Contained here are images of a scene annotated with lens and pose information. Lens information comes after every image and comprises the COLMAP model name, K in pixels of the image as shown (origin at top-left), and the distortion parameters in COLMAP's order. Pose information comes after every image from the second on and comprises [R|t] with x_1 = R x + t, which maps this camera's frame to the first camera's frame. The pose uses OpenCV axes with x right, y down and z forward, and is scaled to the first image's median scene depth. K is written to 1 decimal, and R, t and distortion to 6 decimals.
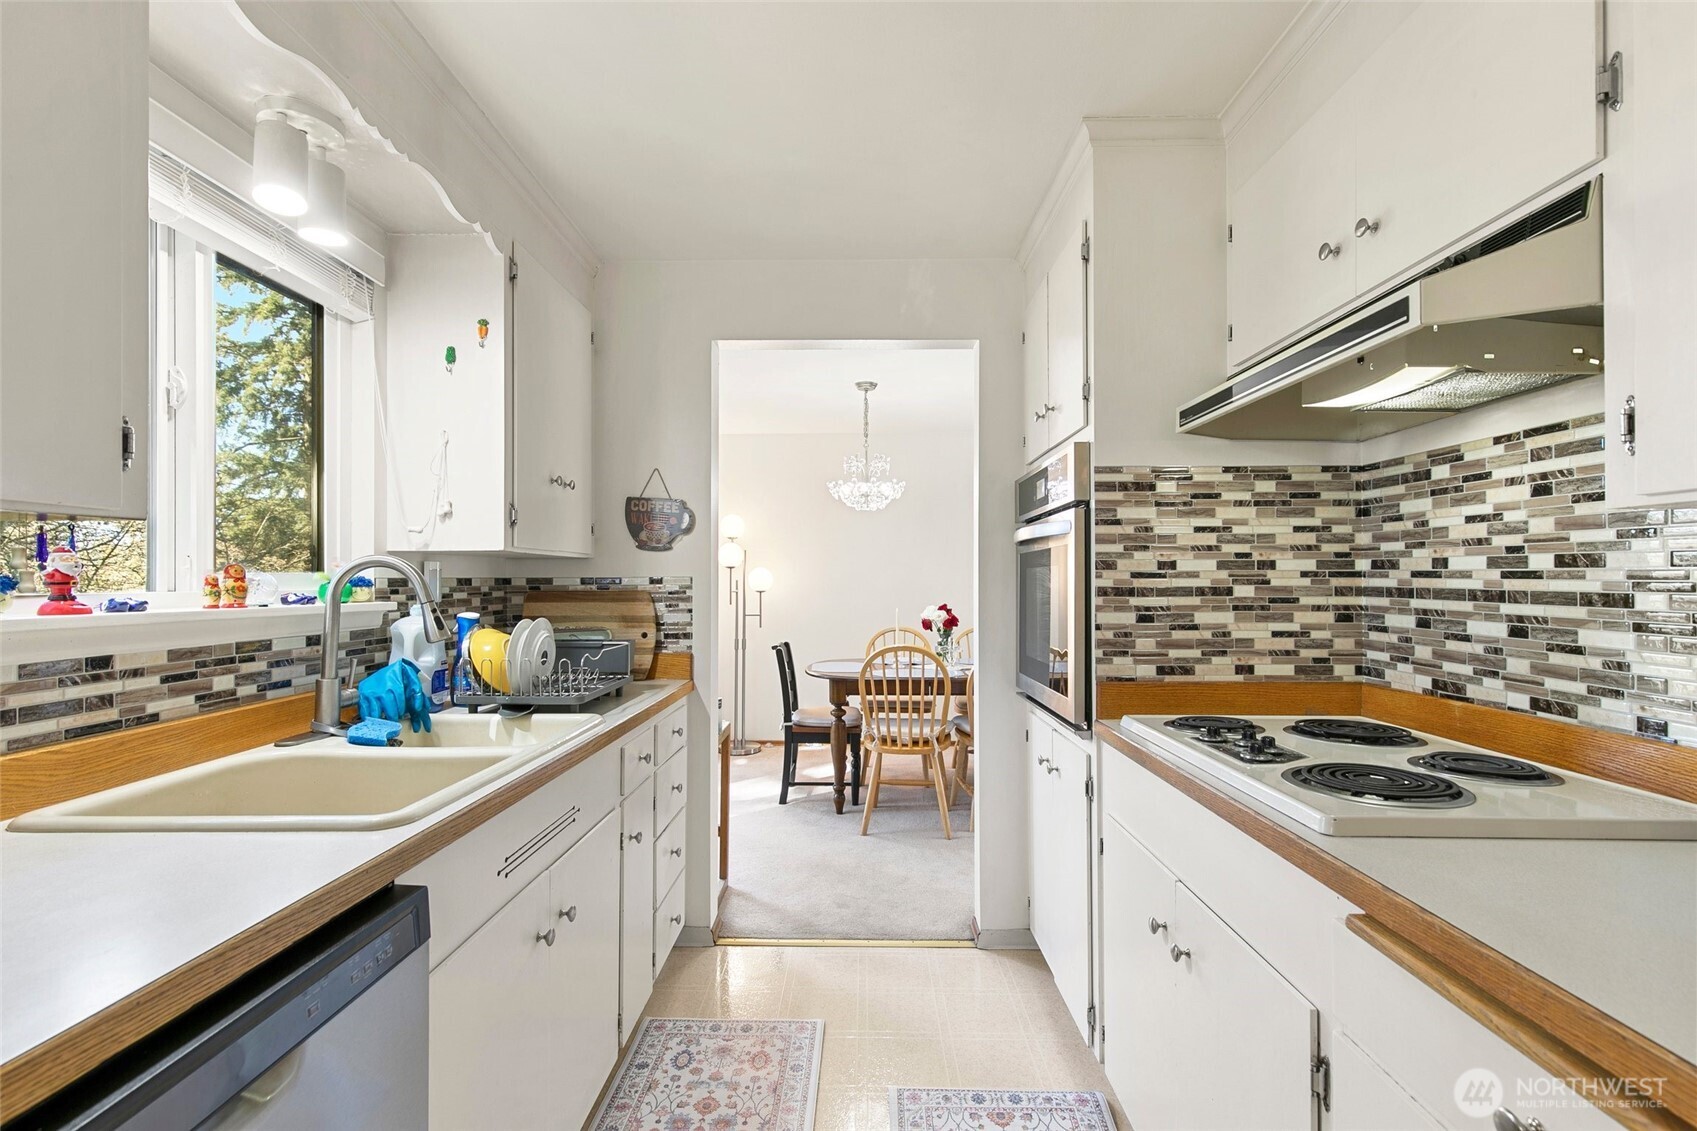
lens RADIAL K [[751.0, 0, 842.6], [0, 751.0, 576.3], [0, 0, 1]] dist [0.010104, -0.002324]
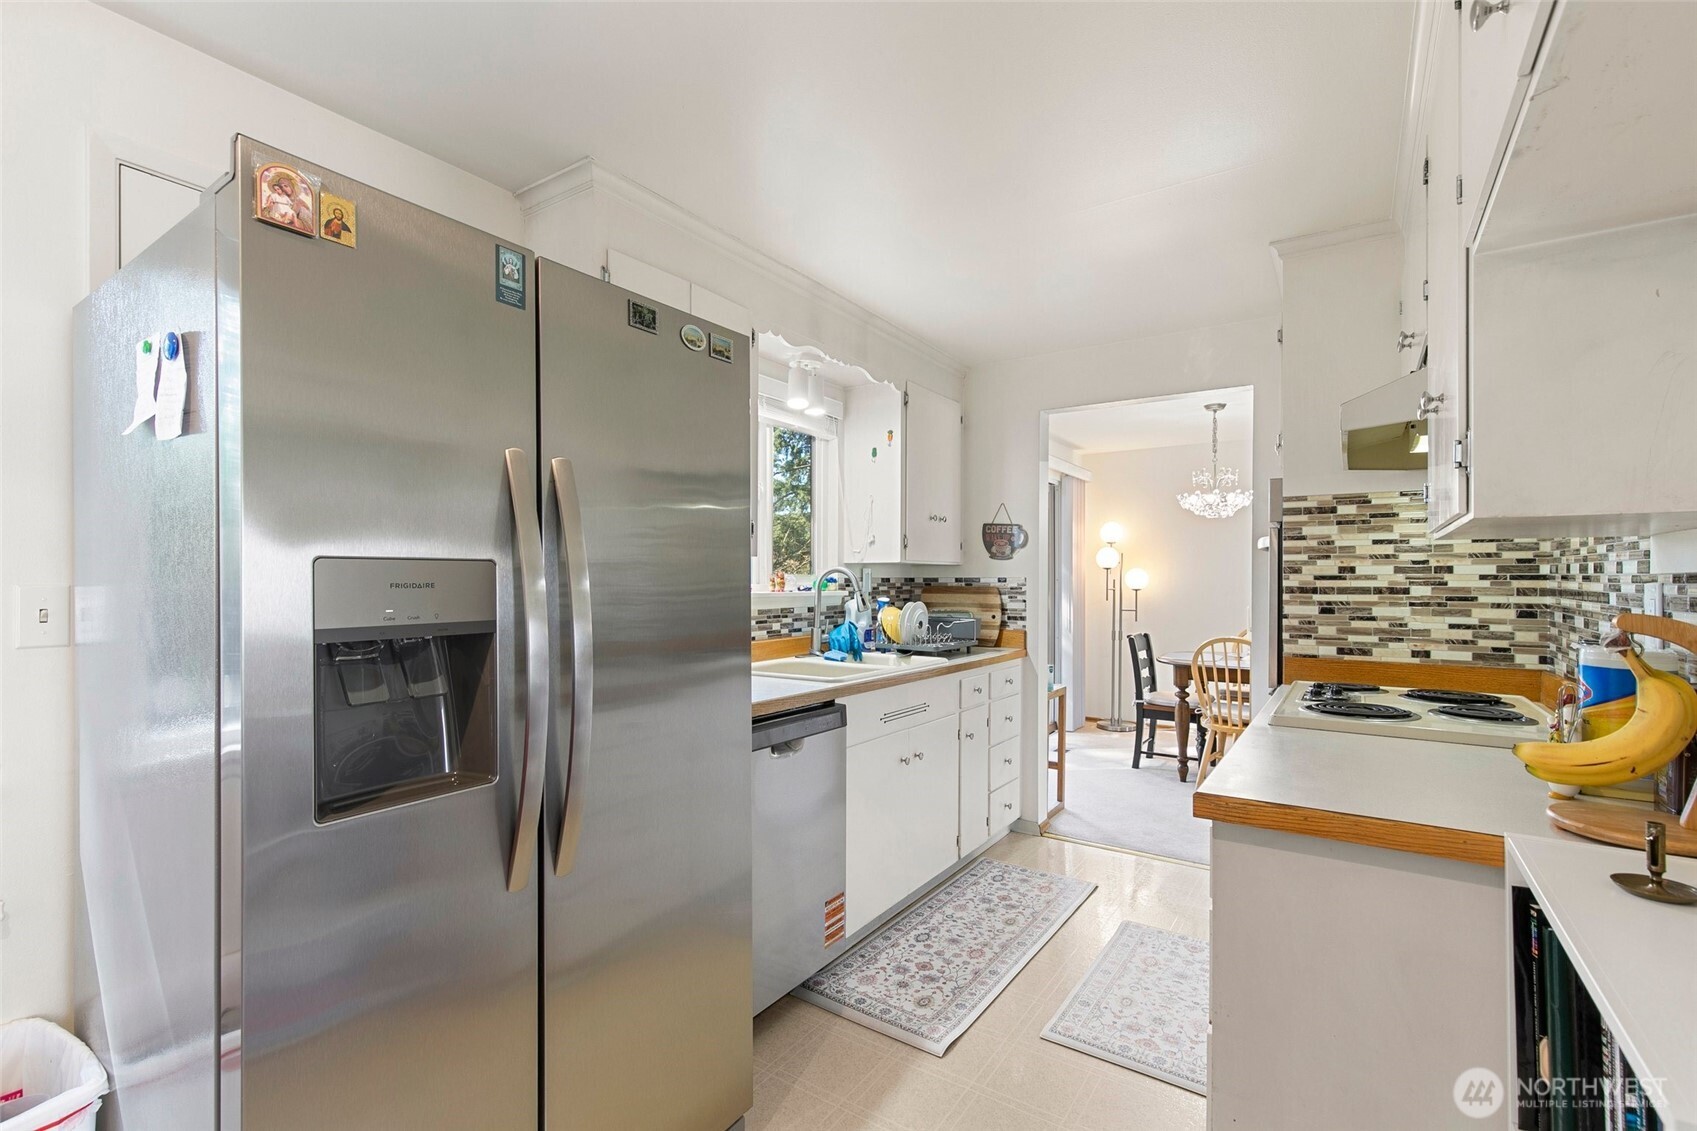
lens RADIAL K [[751.0, 0, 840.8], [0, 751.0, 576.1], [0, 0, 1]] dist [0.010104, -0.002324]
pose [[0.836136, 0.001705, -0.548520, 0.400130], [-0.001021, 0.999998, 0.001552, -0.005210], [0.548522, -0.000738, 0.836136, -0.542700]]
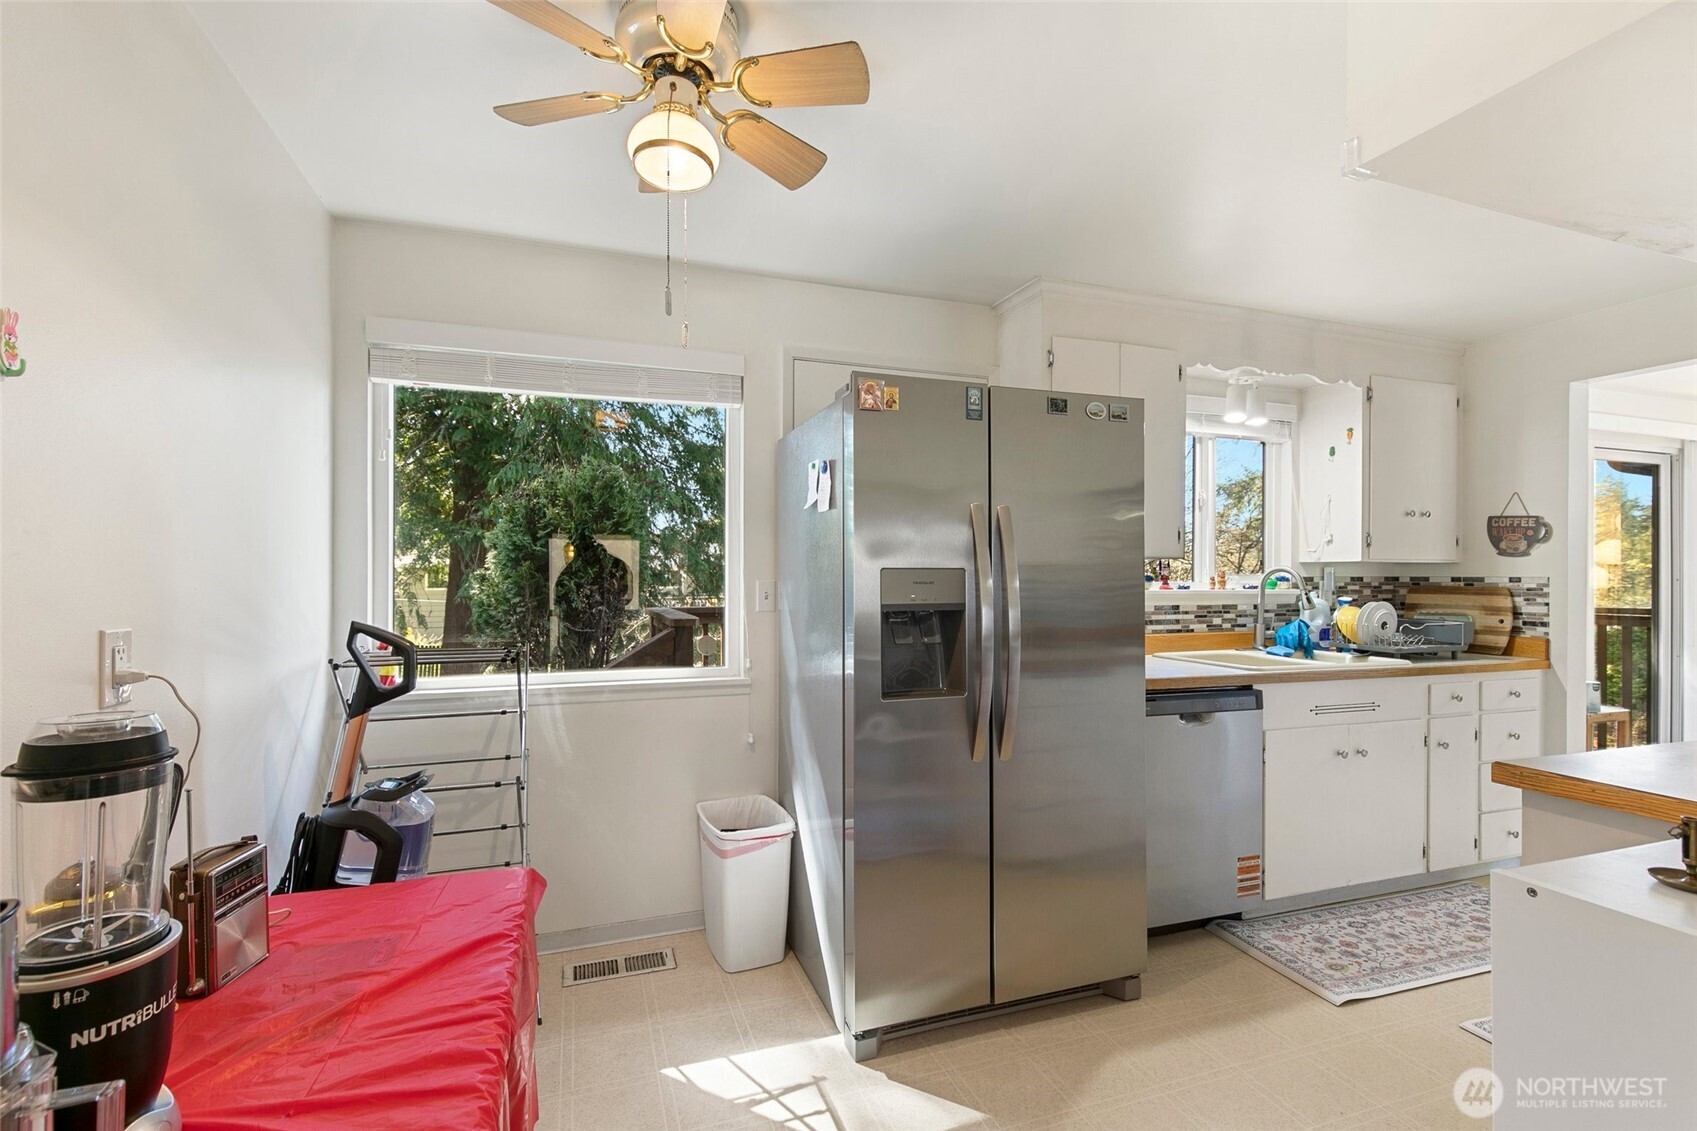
lens RADIAL K [[751.0, 0, 846.4], [0, 751.0, 573.0], [0, 0, 1]] dist [0.010104, -0.002324]
pose [[0.348556, 0.003774, -0.937280, 0.775695], [-0.000081, 0.999992, 0.003996, -0.015029], [0.937288, -0.001317, 0.348553, -0.717446]]
